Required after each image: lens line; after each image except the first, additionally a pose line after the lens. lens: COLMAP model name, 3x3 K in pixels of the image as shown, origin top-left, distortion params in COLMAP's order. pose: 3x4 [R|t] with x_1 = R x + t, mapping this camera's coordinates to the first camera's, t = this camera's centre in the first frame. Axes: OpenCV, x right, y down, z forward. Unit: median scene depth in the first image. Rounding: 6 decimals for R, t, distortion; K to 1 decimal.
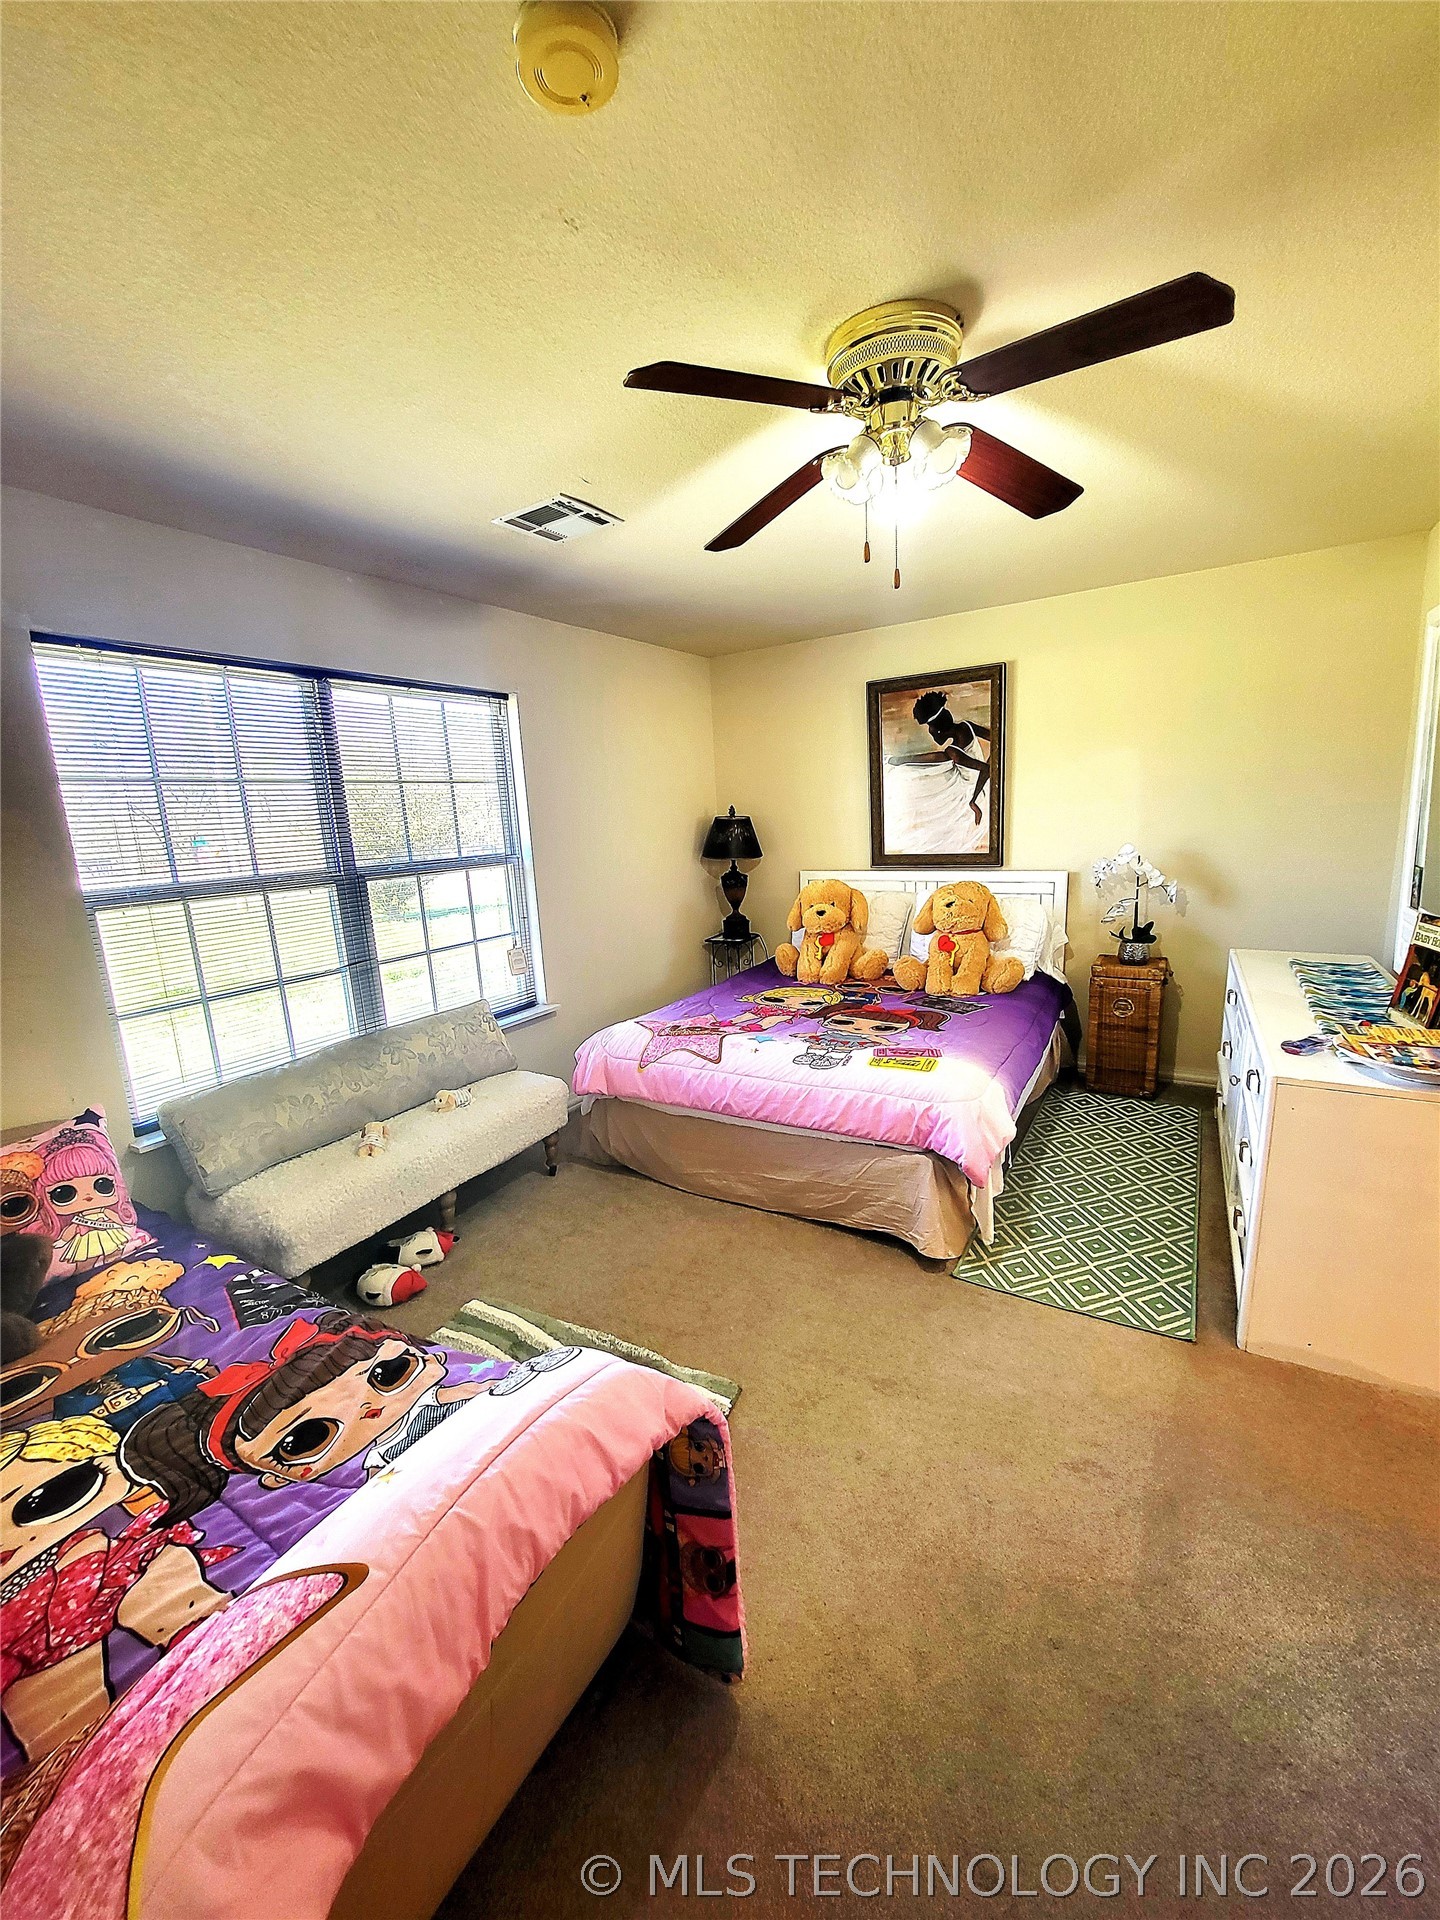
lens RADIAL K [[758.9, 0, 717.7], [0, 758.9, 954.6], [0, 0, 1]] dist [-0.005283, -0.000743]
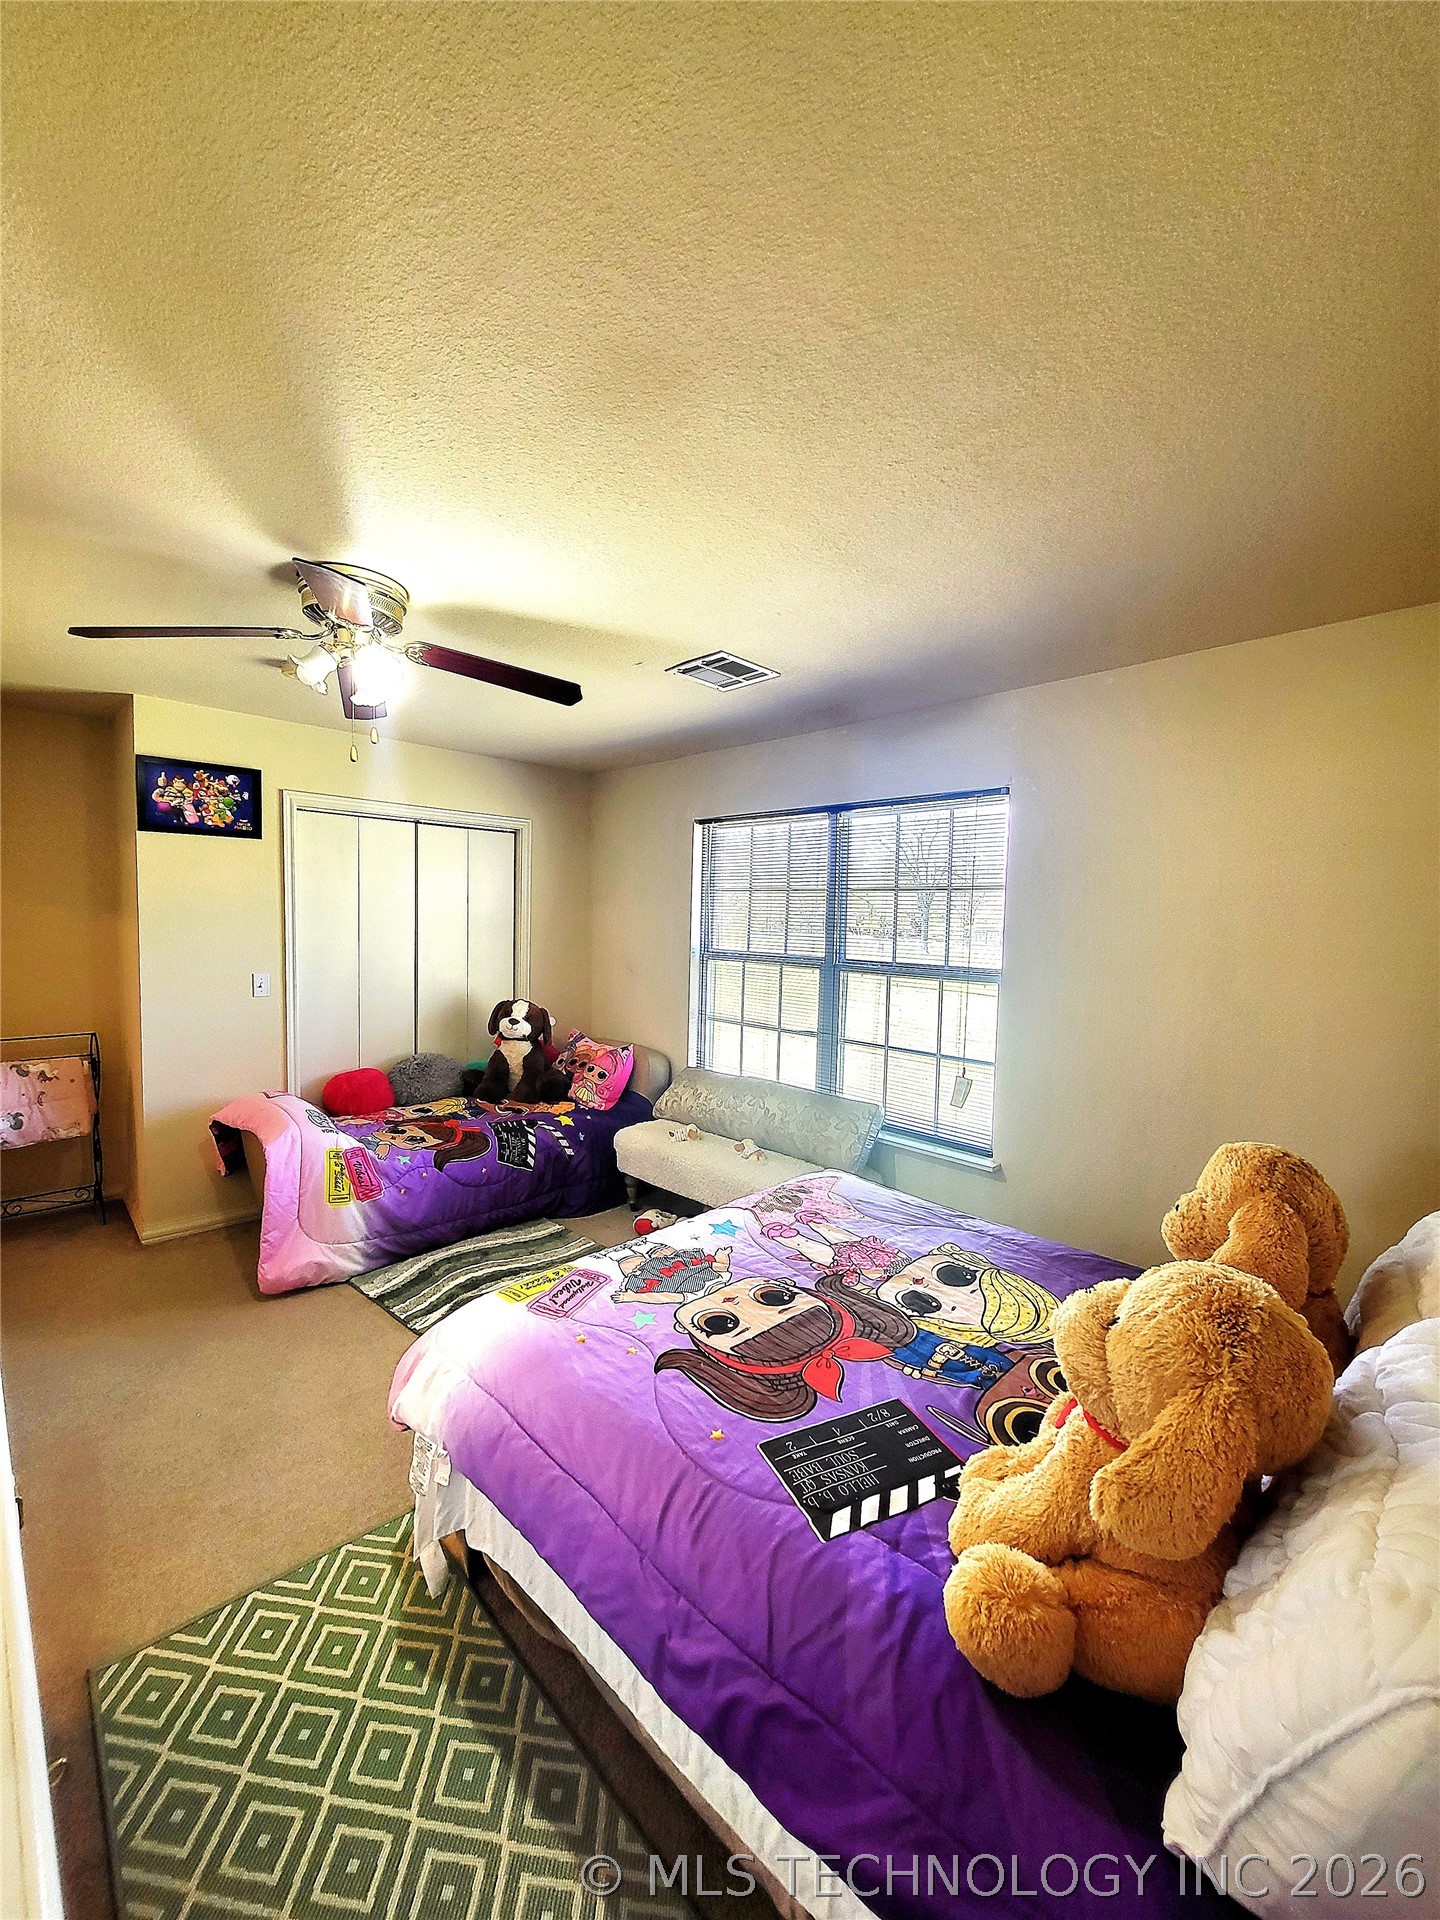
lens RADIAL K [[758.9, 0, 716.0], [0, 758.9, 962.6], [0, 0, 1]] dist [-0.005283, -0.000743]
pose [[-0.233526, 0.106657, -0.966483, 0.772624], [-0.192703, 0.969174, 0.153516, -0.265301], [0.953064, 0.222094, -0.205775, 1.087332]]
